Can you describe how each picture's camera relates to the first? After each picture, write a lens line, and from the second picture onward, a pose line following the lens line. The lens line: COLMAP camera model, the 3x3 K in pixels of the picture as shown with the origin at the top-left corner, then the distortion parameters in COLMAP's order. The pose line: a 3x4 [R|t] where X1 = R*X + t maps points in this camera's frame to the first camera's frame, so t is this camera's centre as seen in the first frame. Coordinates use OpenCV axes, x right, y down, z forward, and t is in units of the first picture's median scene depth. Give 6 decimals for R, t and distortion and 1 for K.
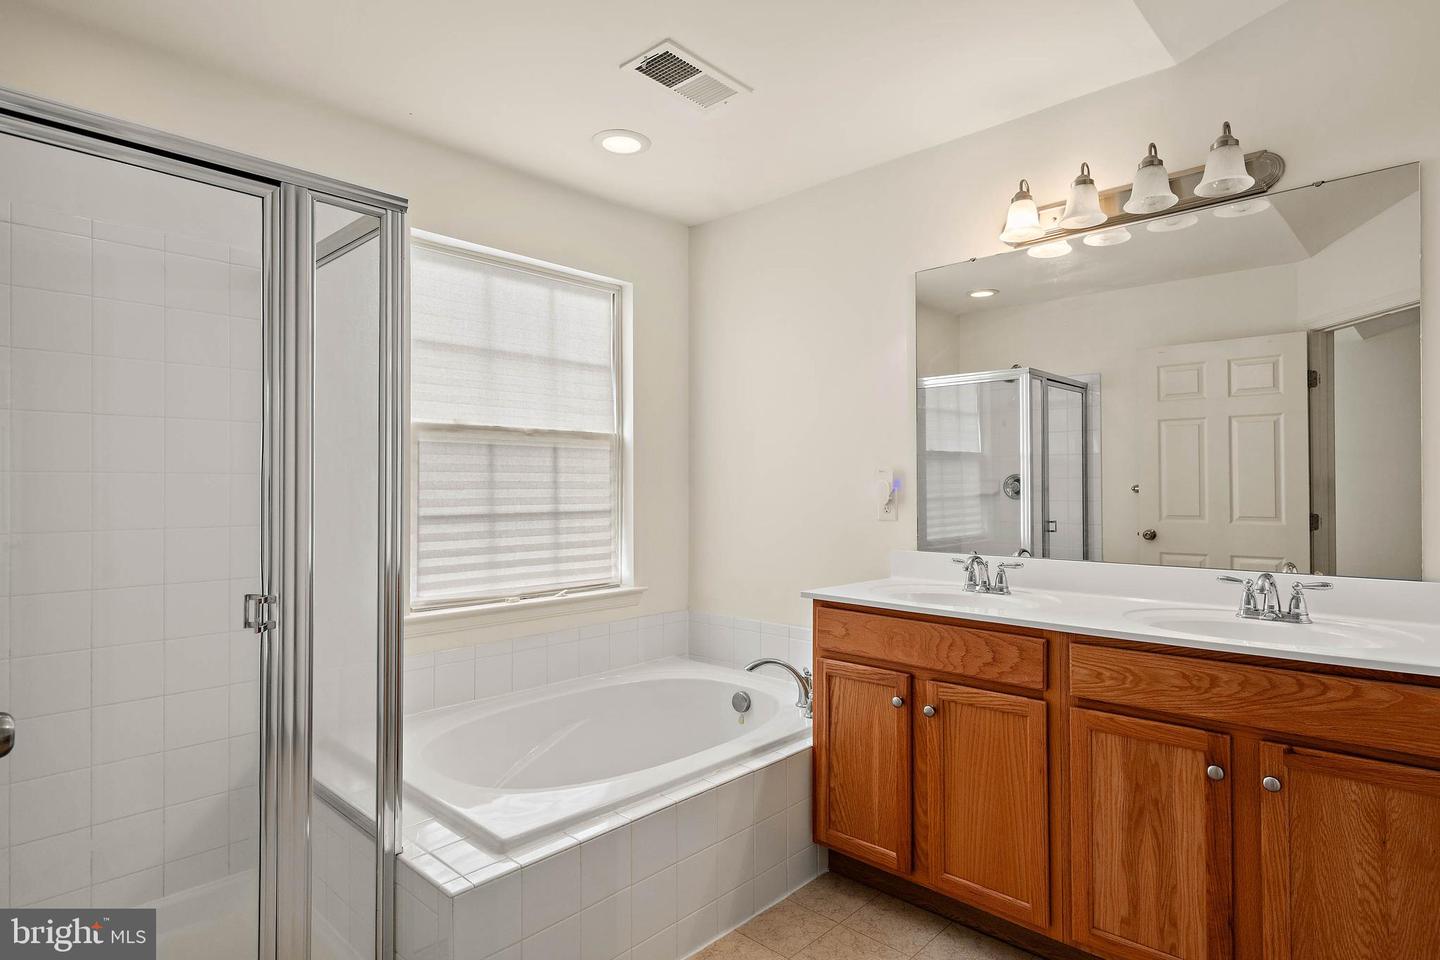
lens RADIAL K [[773.6, 0, 721.2], [0, 773.6, 471.5], [0, 0, 1]] dist [-0.002666, -0.002632]
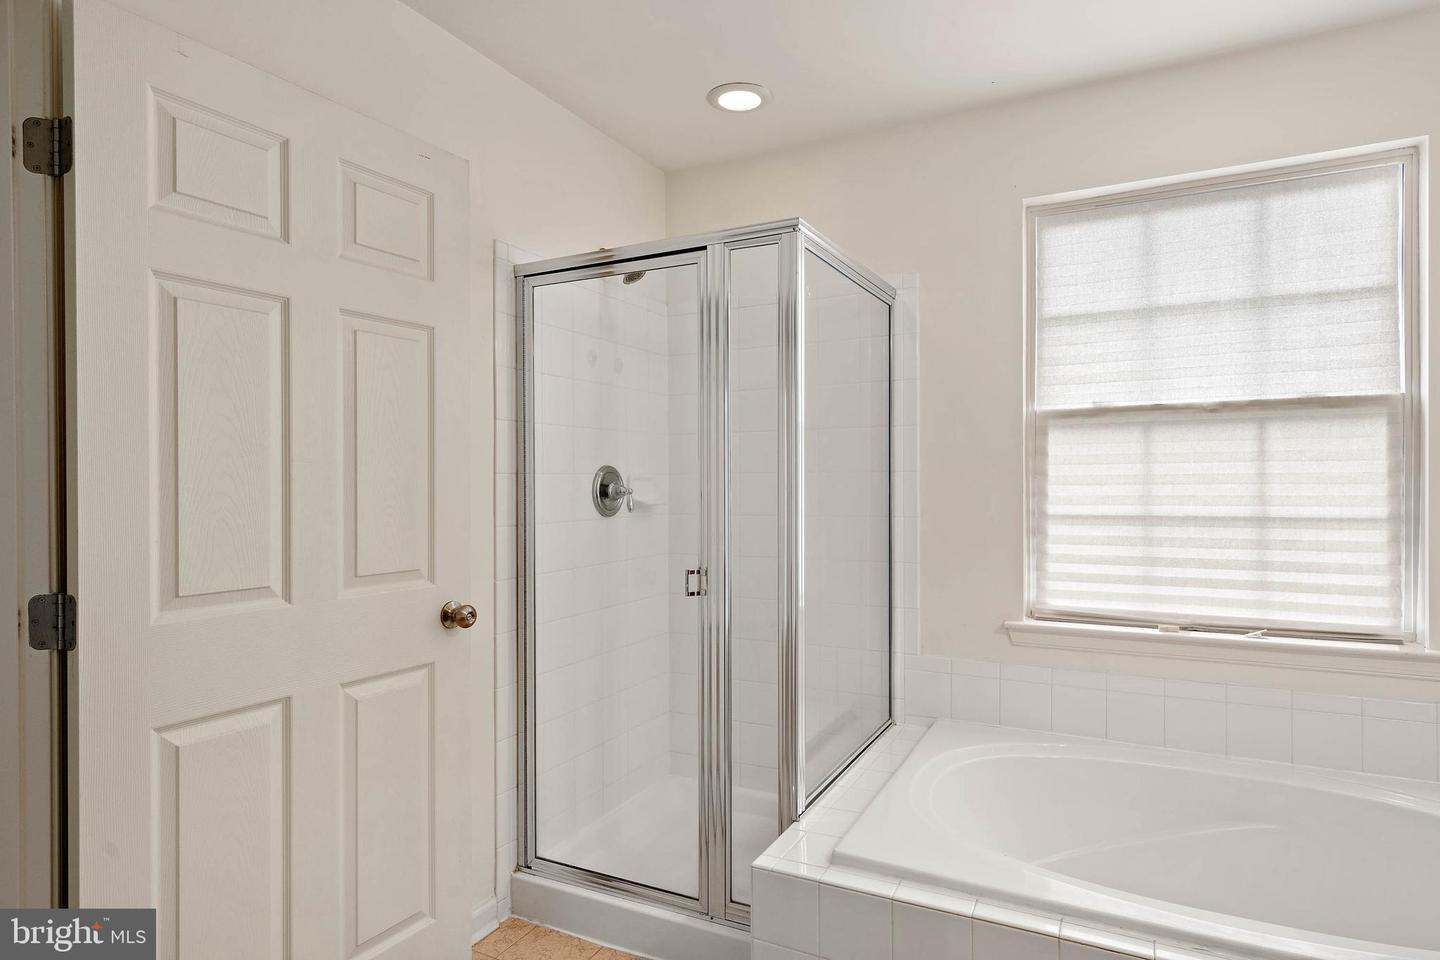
lens RADIAL K [[803.1, 0, 721.7], [0, 803.1, 485.0], [0, 0, 1]] dist [0.000798, -0.000077]
pose [[0.273764, 0.000730, -0.961797, 0.356120], [0.023536, 0.999695, 0.007458, 0.006449], [0.961509, -0.024678, 0.273664, 0.335480]]
